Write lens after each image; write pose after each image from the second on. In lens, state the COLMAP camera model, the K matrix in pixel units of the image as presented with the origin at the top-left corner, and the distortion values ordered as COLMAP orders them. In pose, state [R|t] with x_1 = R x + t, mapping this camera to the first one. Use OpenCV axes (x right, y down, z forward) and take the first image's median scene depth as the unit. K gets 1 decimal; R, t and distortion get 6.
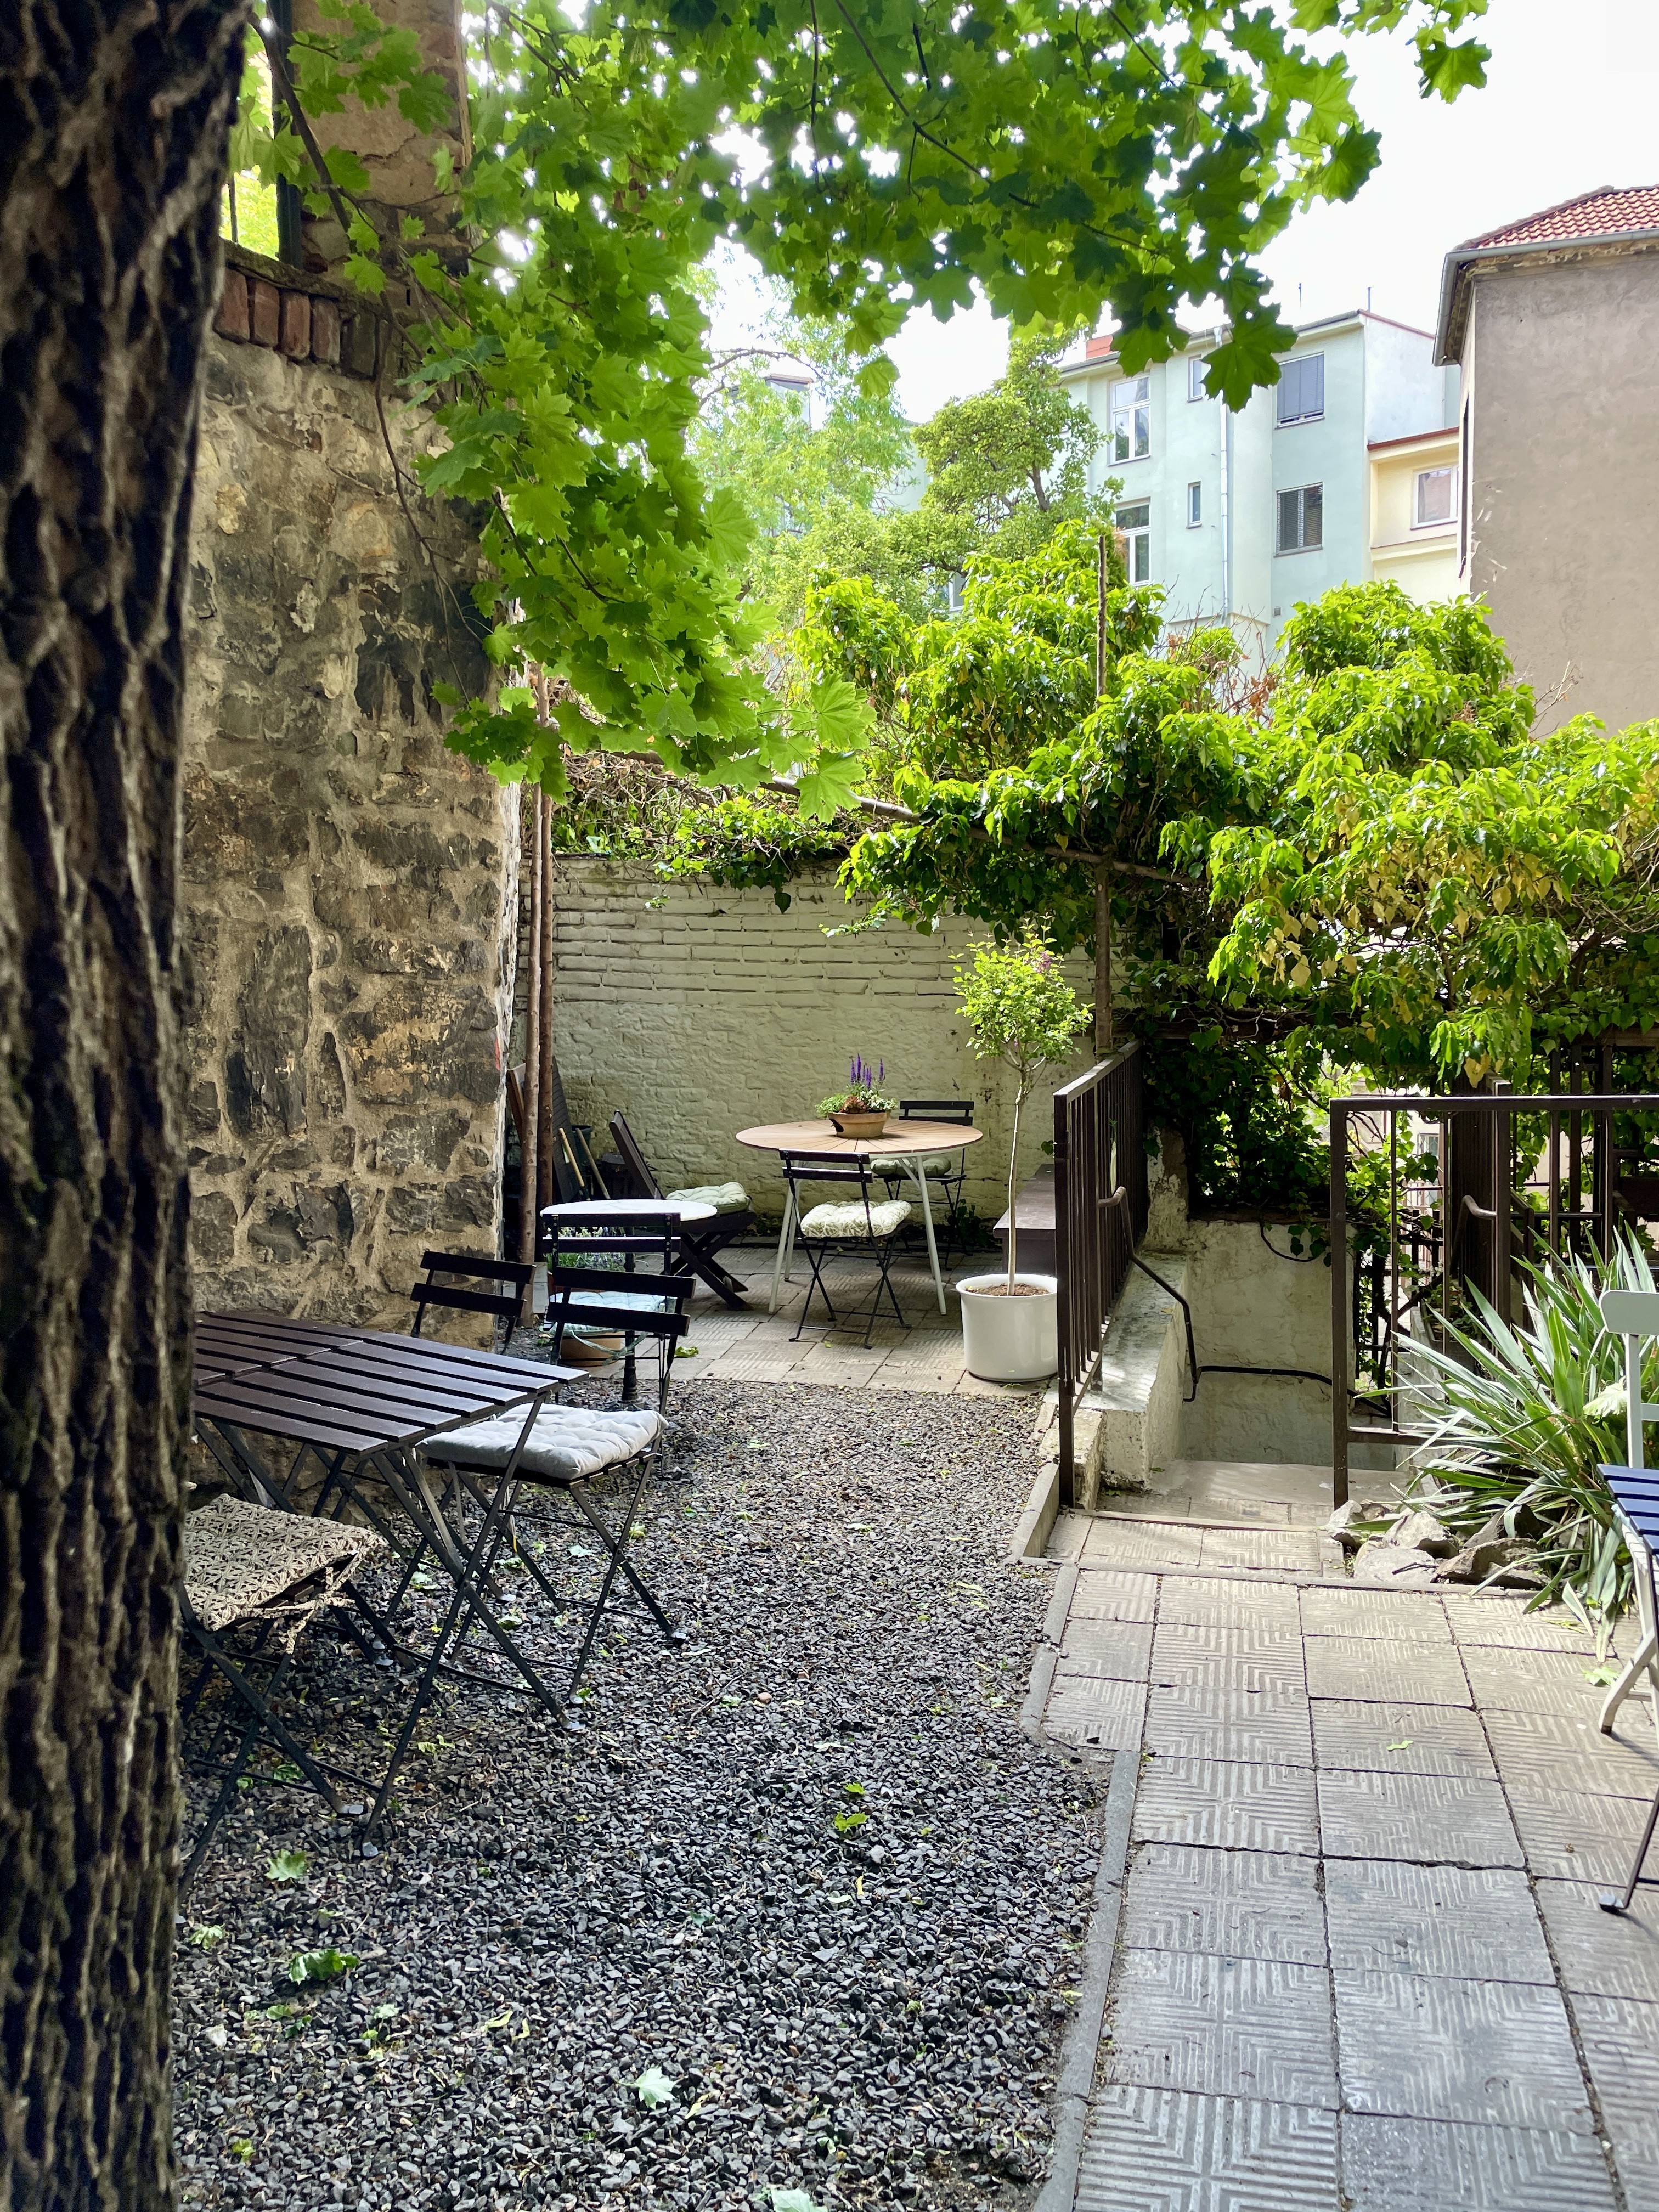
lens RADIAL K [[1634.4, 0, 829.5], [0, 1634.4, 1106.0], [0, 0, 1]] dist [0.084594, -0.110328]
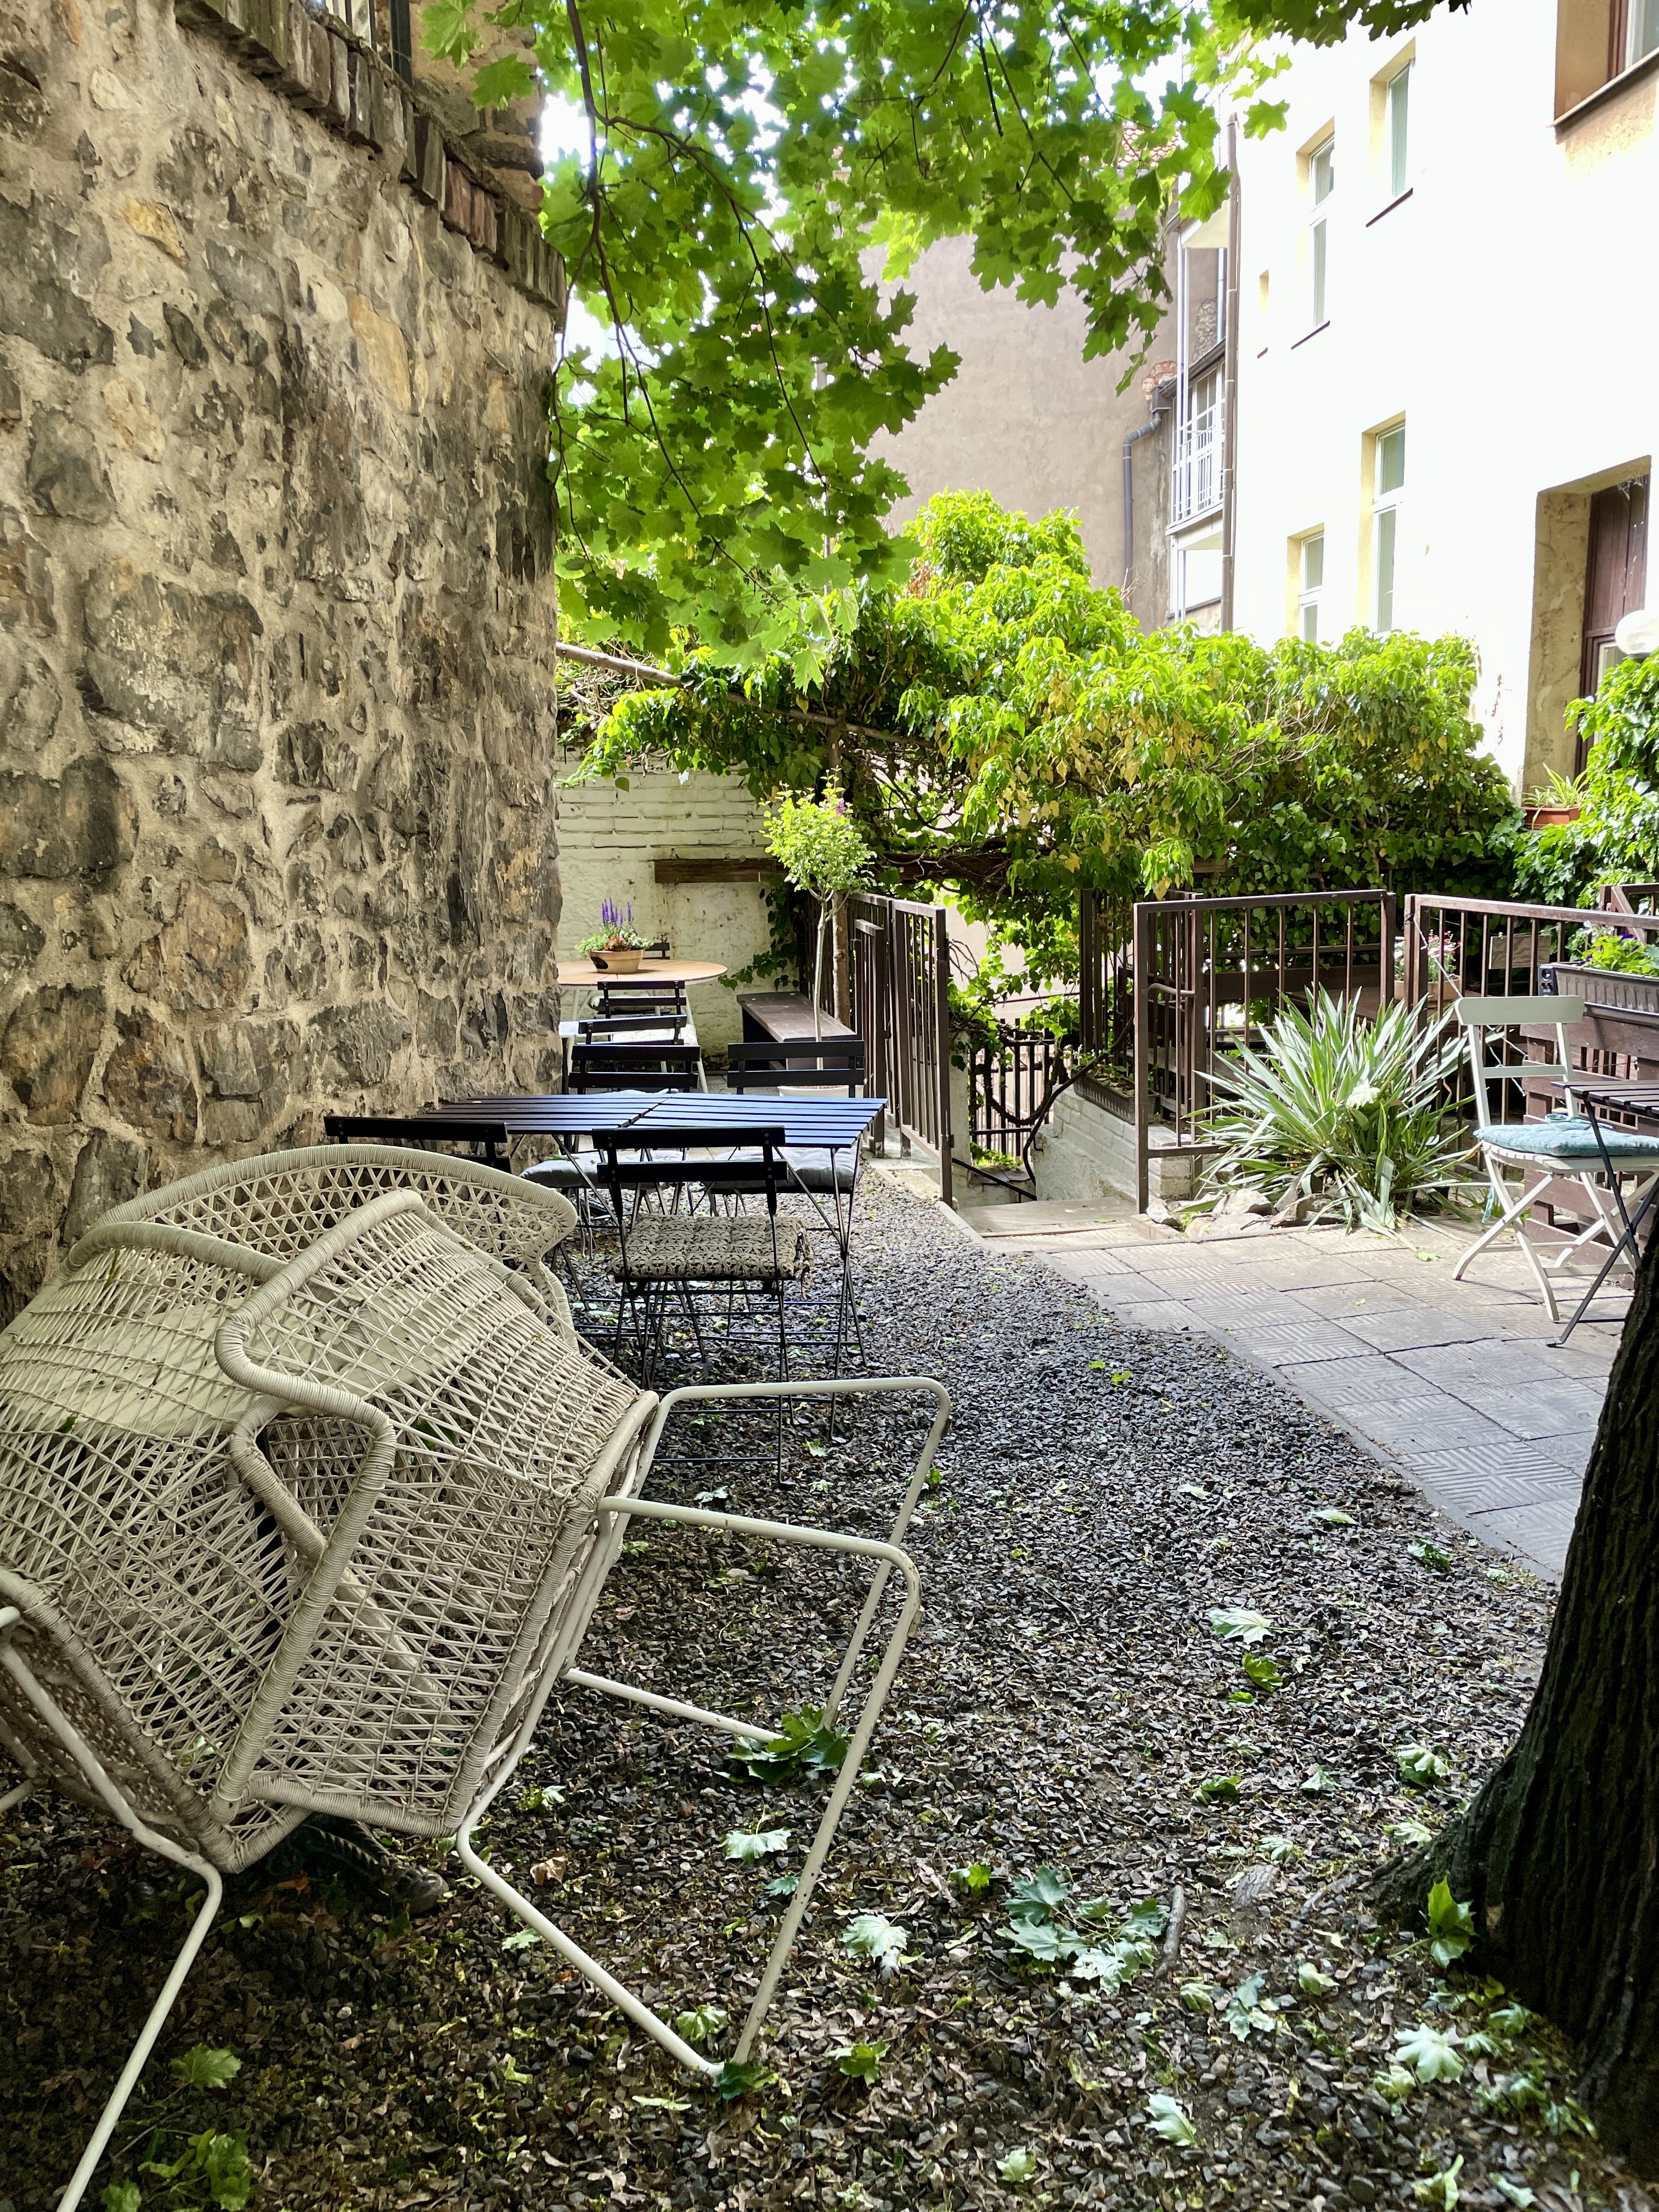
lens RADIAL K [[1634.4, 0, 829.5], [0, 1634.4, 1106.0], [0, 0, 1]] dist [0.084594, -0.110328]
pose [[0.913970, -0.076728, 0.398460, -0.364971], [0.046992, 0.995367, 0.083882, 0.027759], [-0.403051, -0.057941, 0.913342, -0.097797]]
